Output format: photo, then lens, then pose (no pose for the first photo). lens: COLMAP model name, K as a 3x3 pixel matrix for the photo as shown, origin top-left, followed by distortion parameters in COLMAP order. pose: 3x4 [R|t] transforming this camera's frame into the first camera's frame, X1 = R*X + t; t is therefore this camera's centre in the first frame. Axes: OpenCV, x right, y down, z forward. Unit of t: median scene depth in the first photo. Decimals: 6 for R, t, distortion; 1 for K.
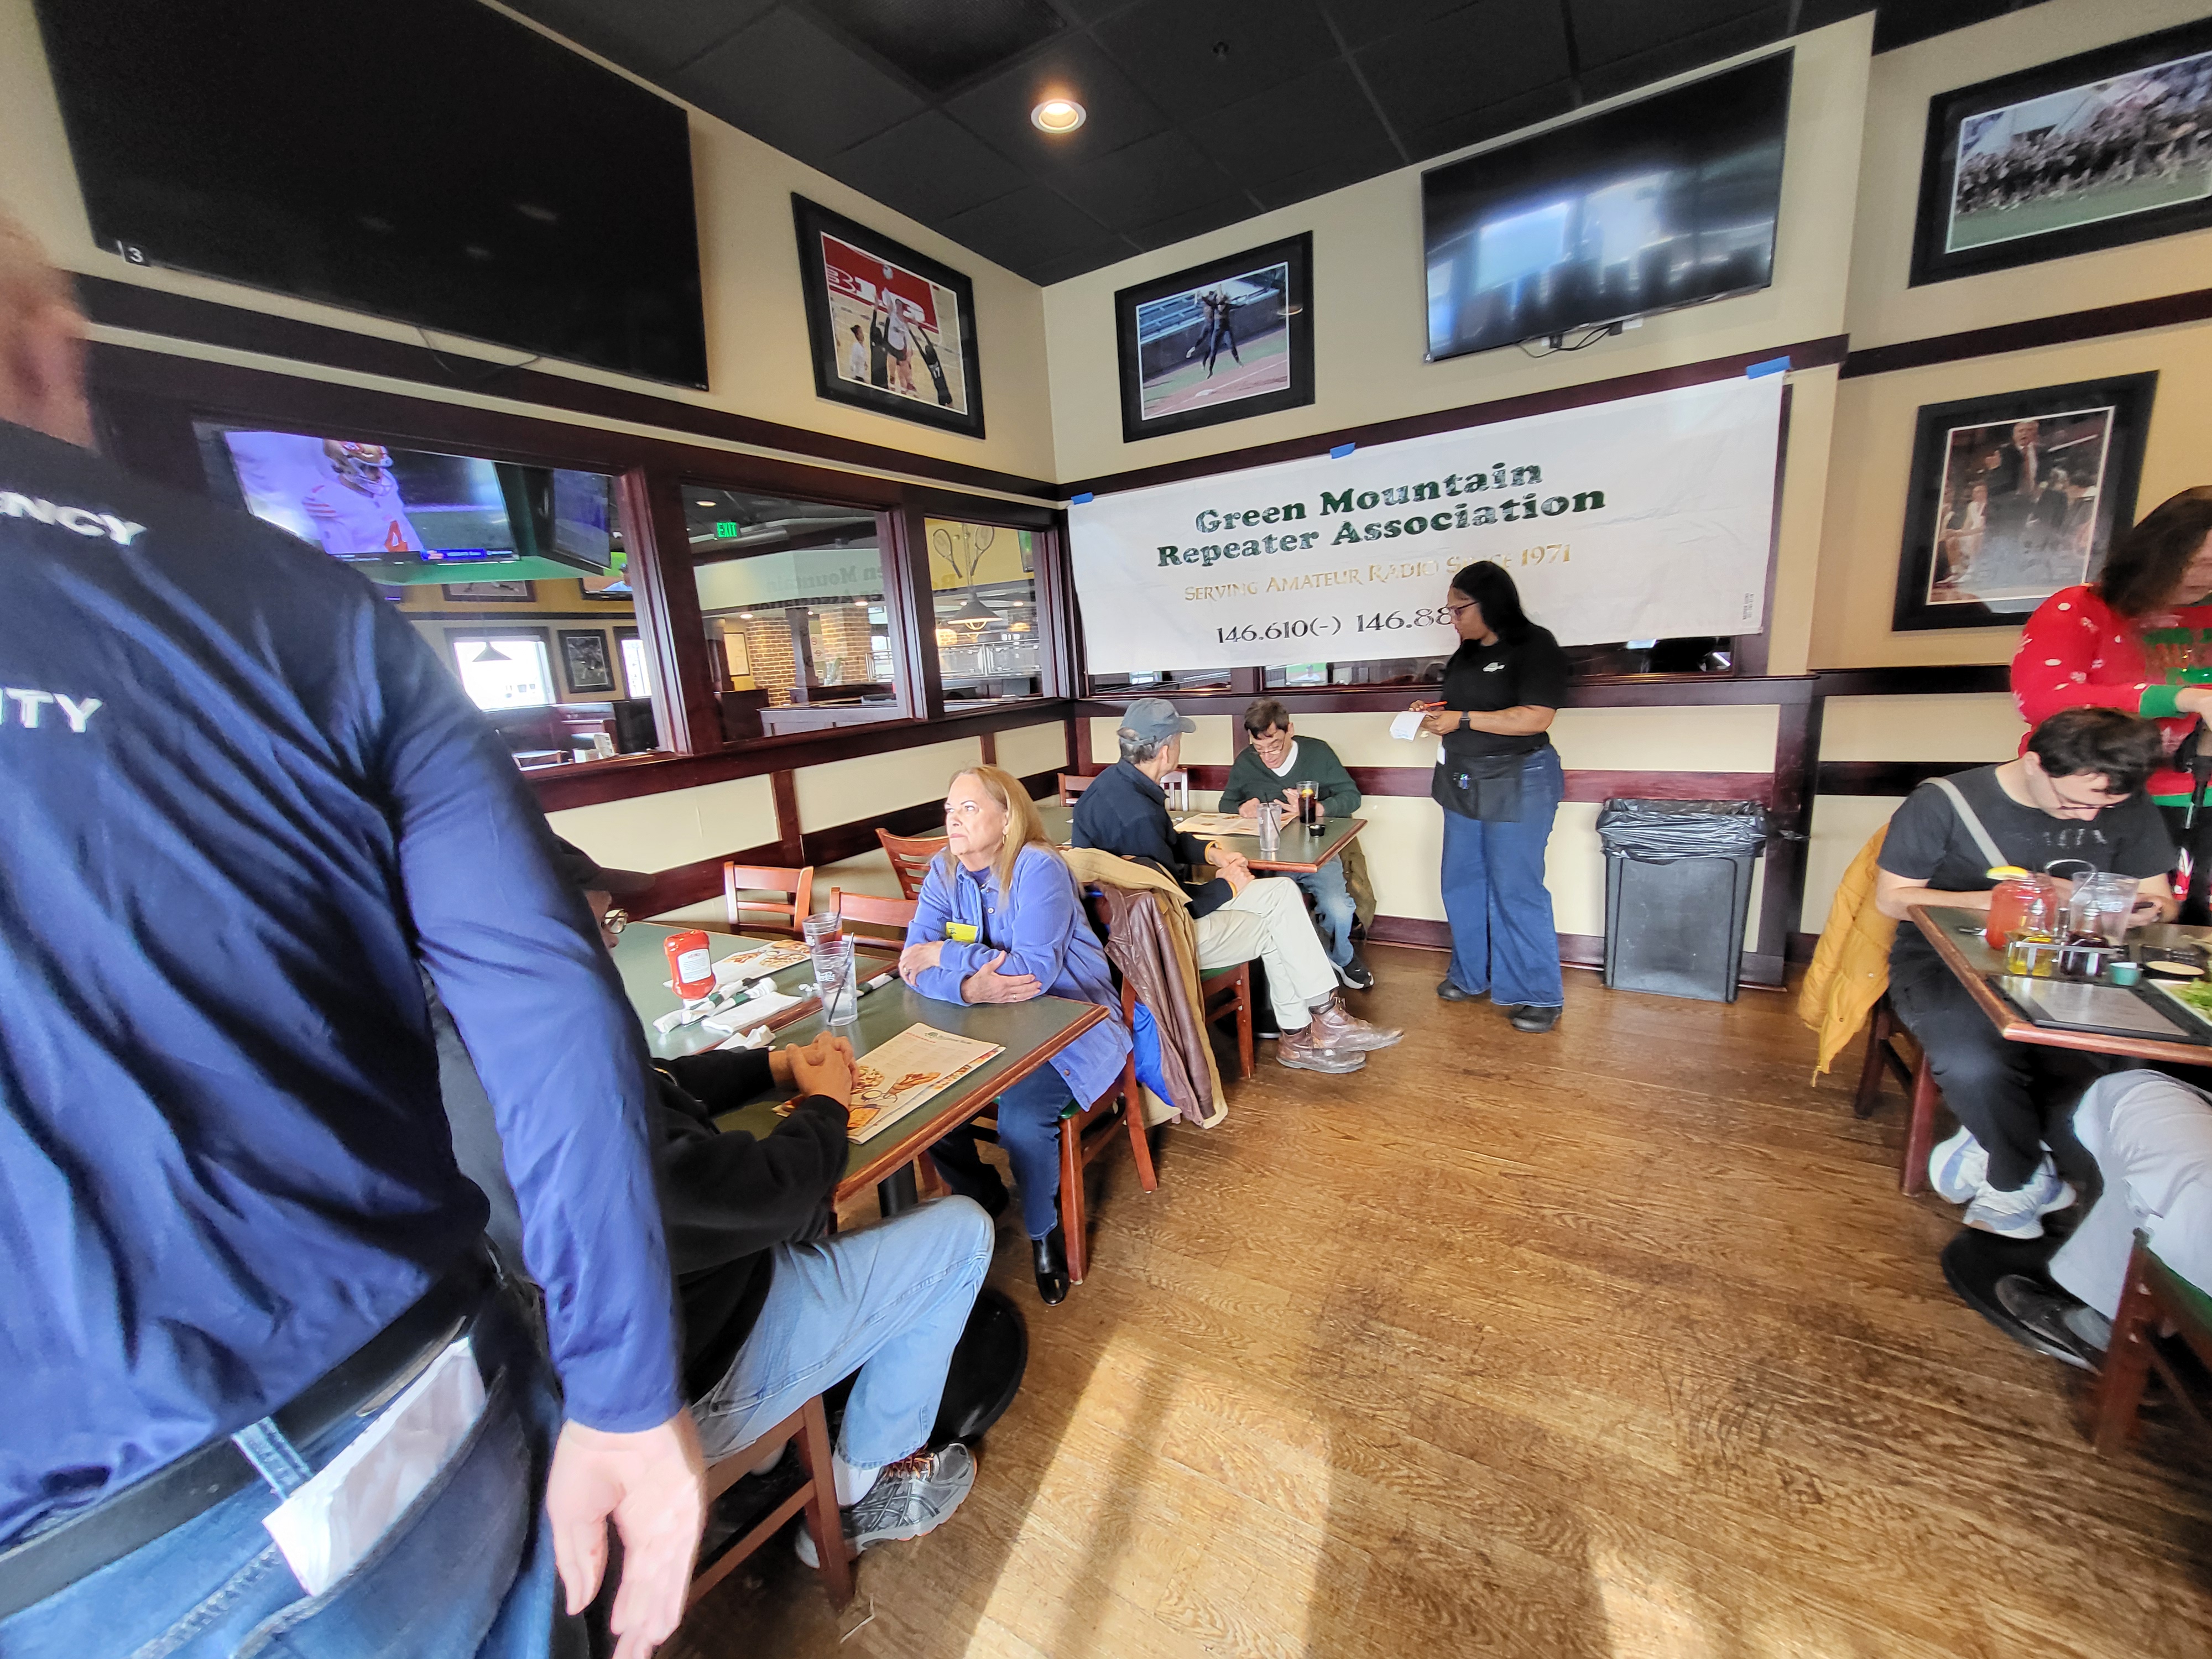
lens RADIAL K [[867.7, 0, 1110.8], [0, 867.7, 835.5], [0, 0, 1]] dist [0.001138, 0.000155]
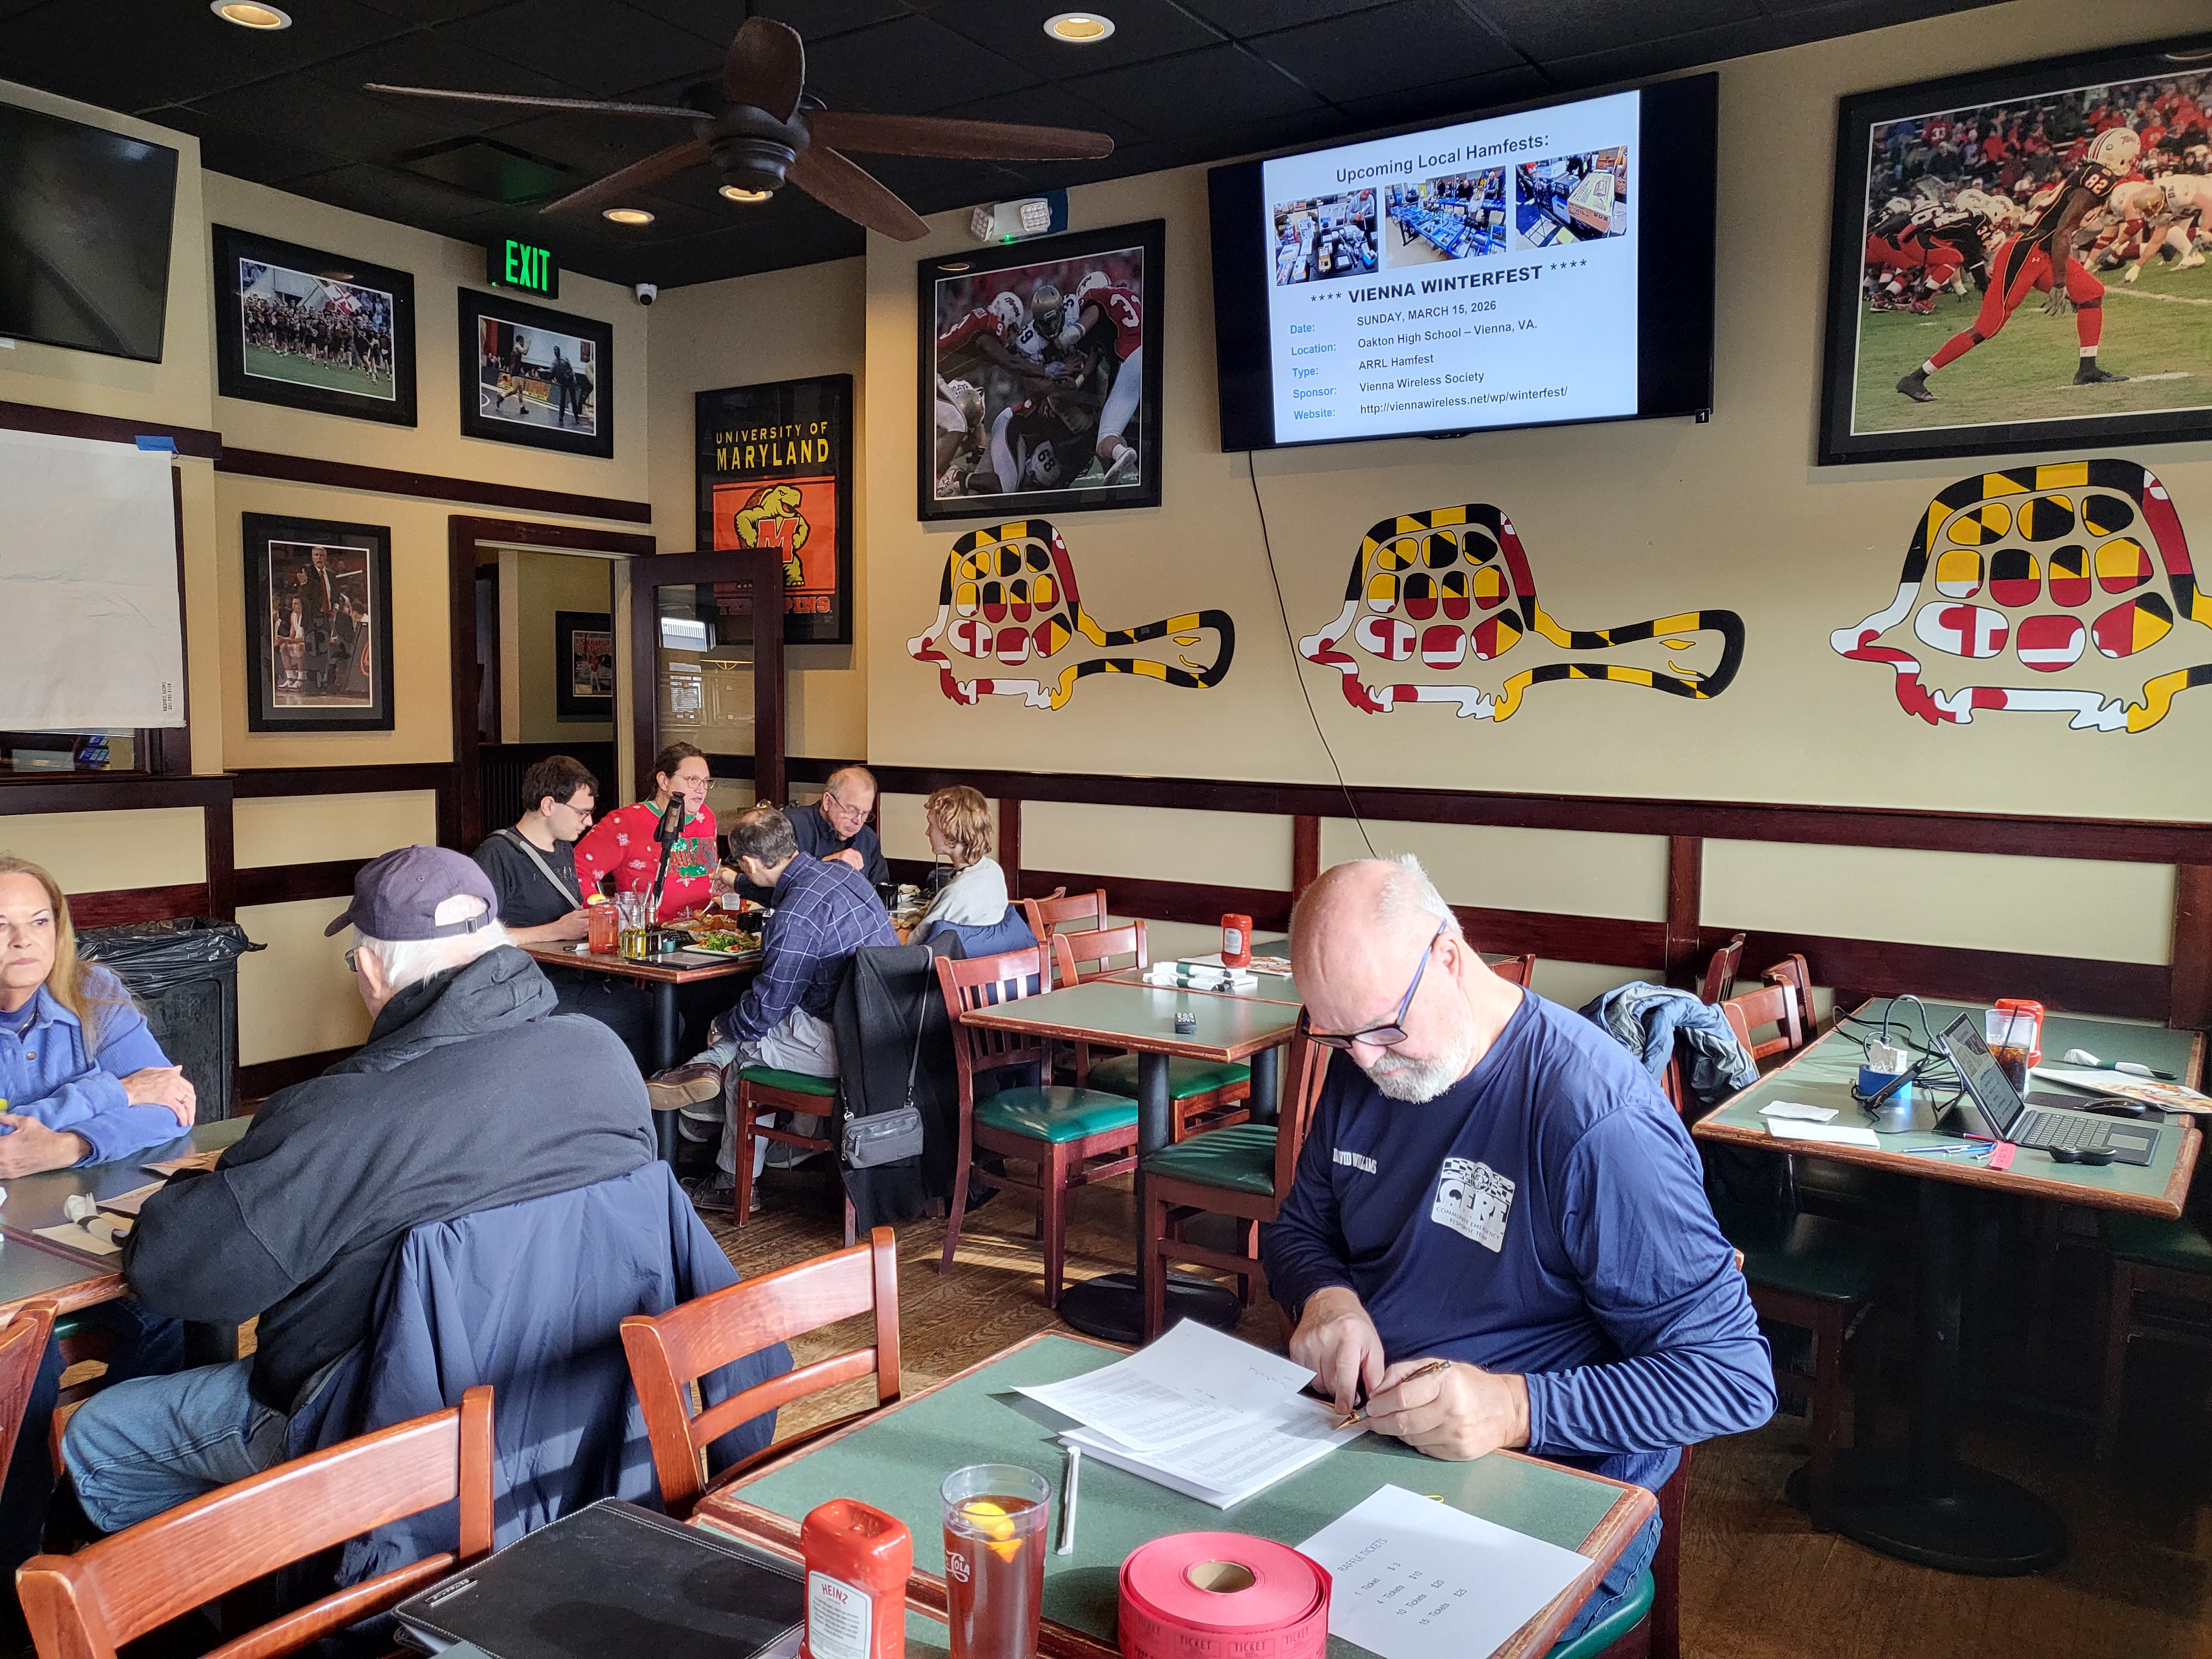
lens RADIAL K [[1705.2, 0, 1065.3], [0, 1705.2, 845.7], [0, 0, 1]] dist [0.004108, 0.034877]
pose [[0.050770, -0.021300, 0.998483, -0.921122], [0.195069, 0.980728, 0.011003, 0.041924], [-0.979475, 0.194215, 0.053947, 0.039342]]
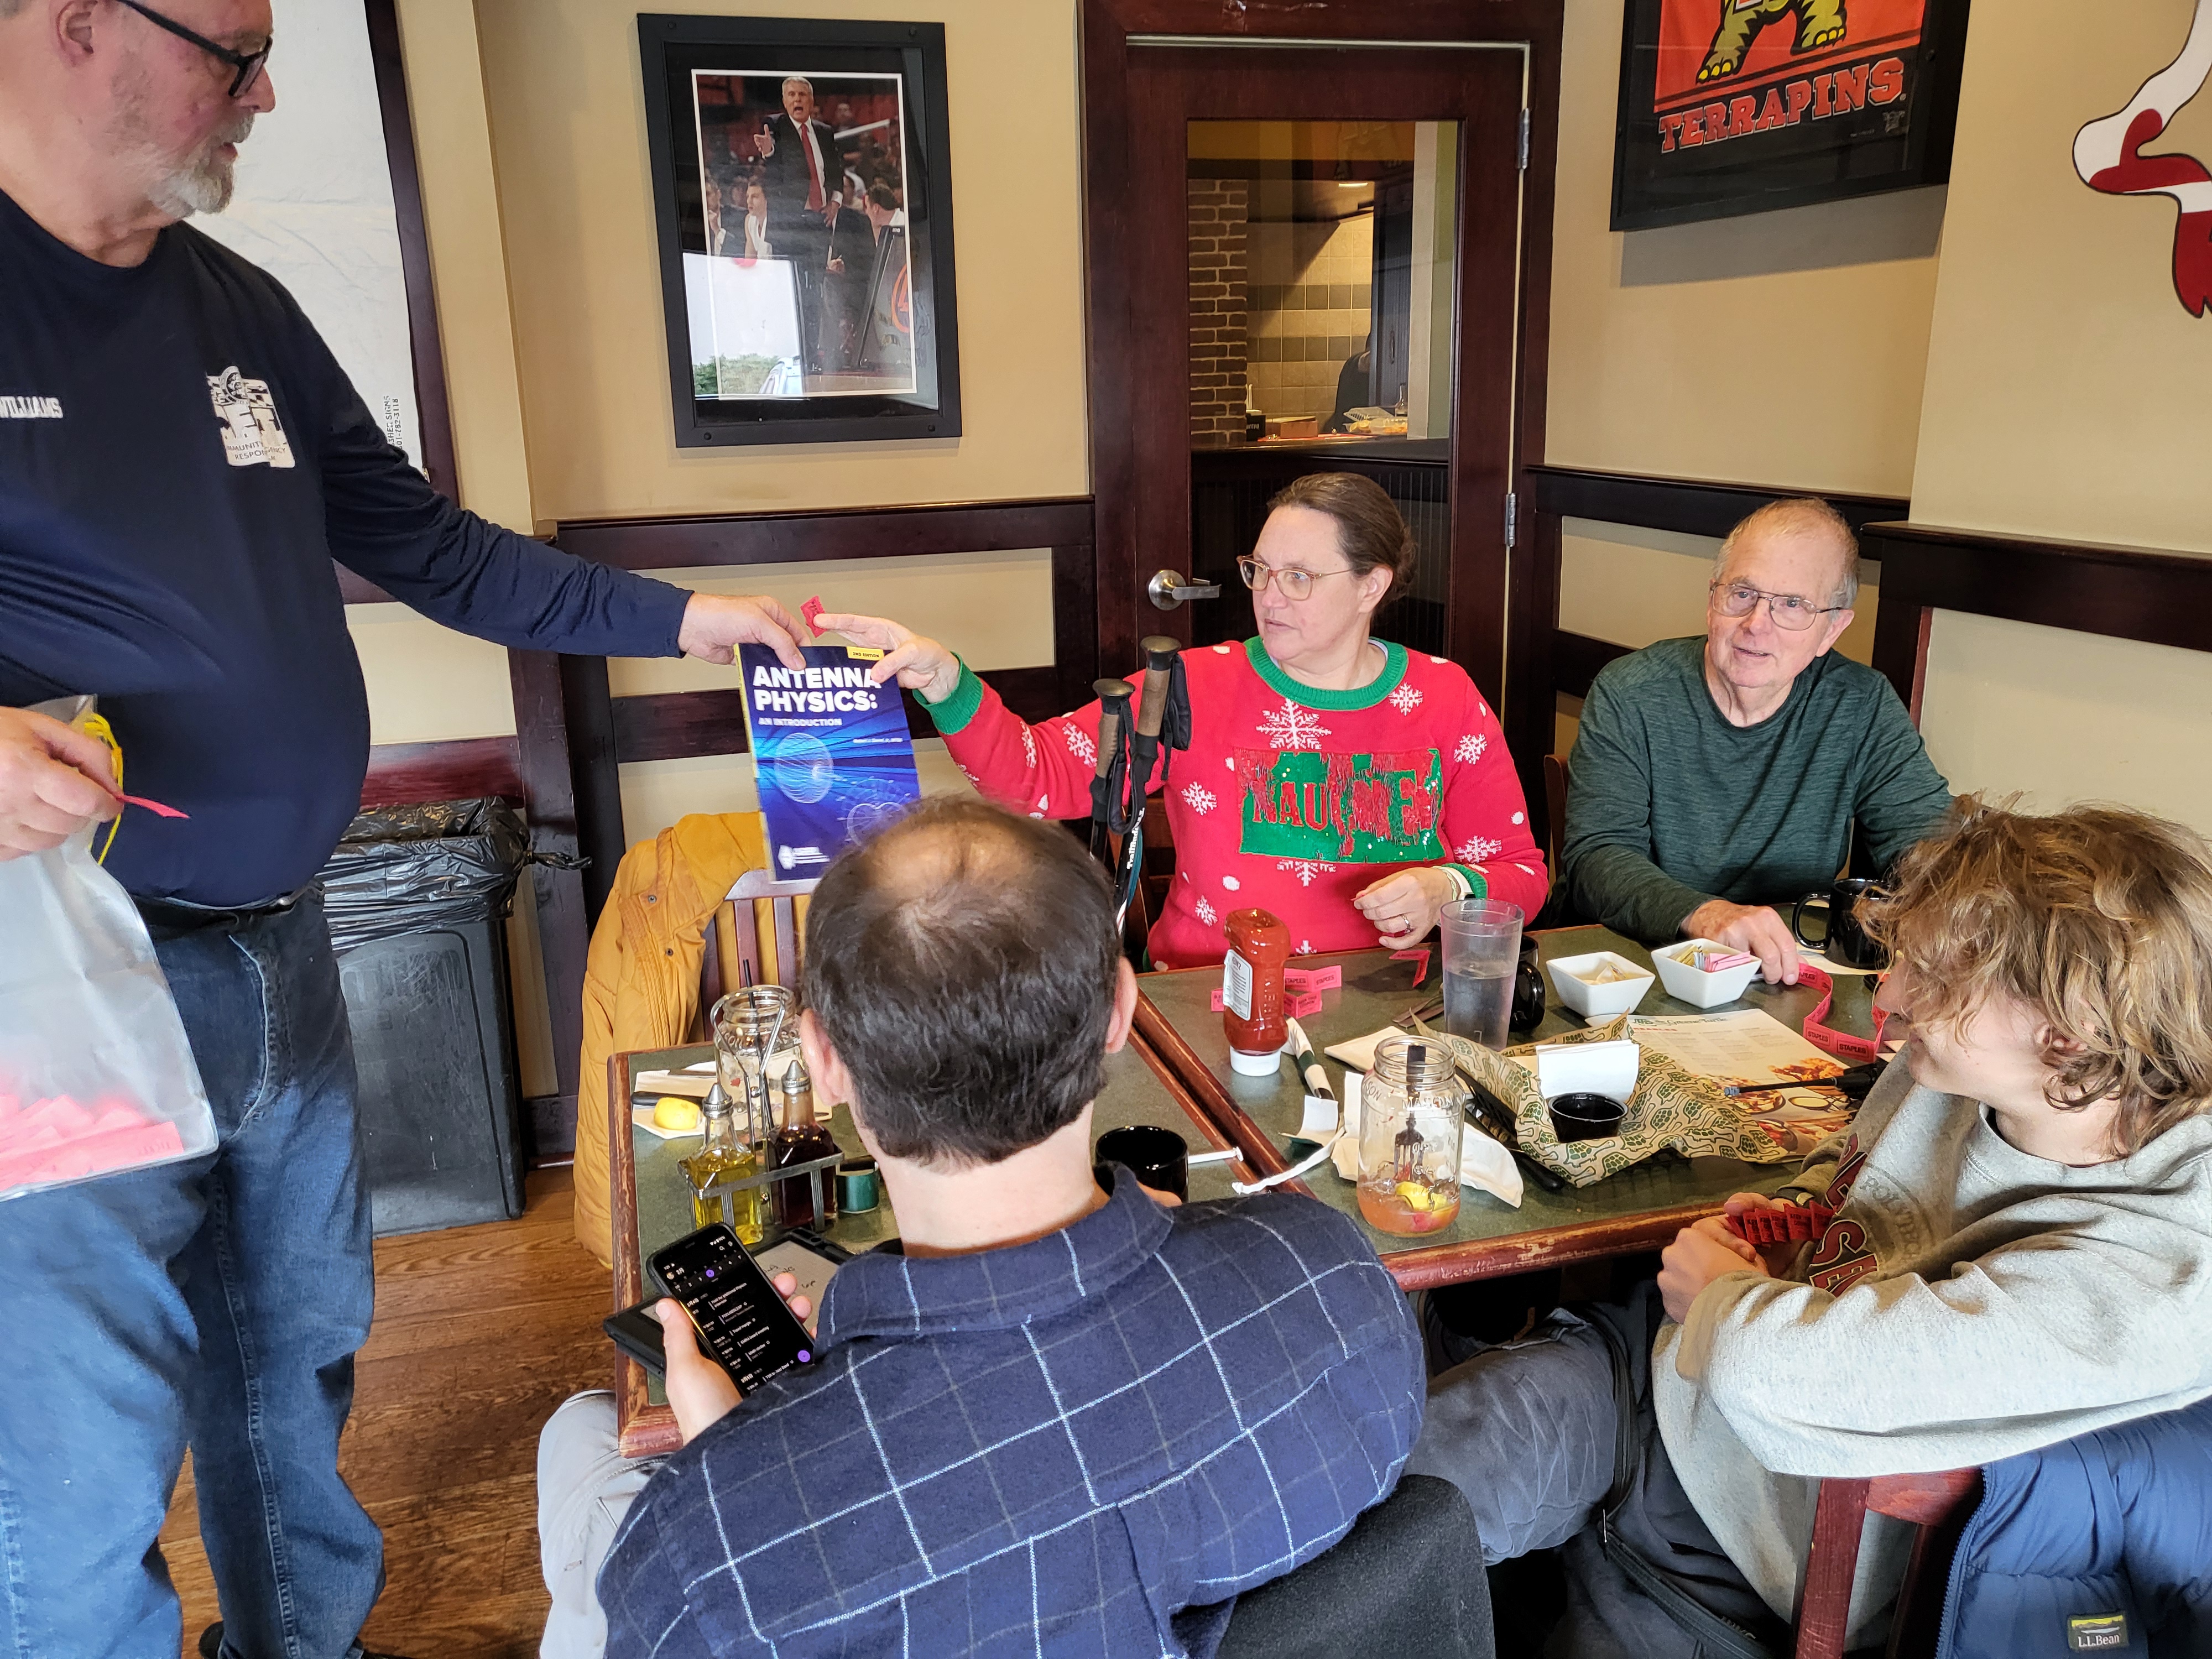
lens RADIAL K [[1689.4, 0, 1064.6], [0, 1689.4, 846.2], [0, 0, 1]] dist [0.001236, 0.035688]
pose [[0.689648, -0.153221, 0.707750, 0.285089], [0.135114, 0.987422, 0.082109, -0.046200], [-0.711428, 0.039000, 0.701676, 0.112669]]
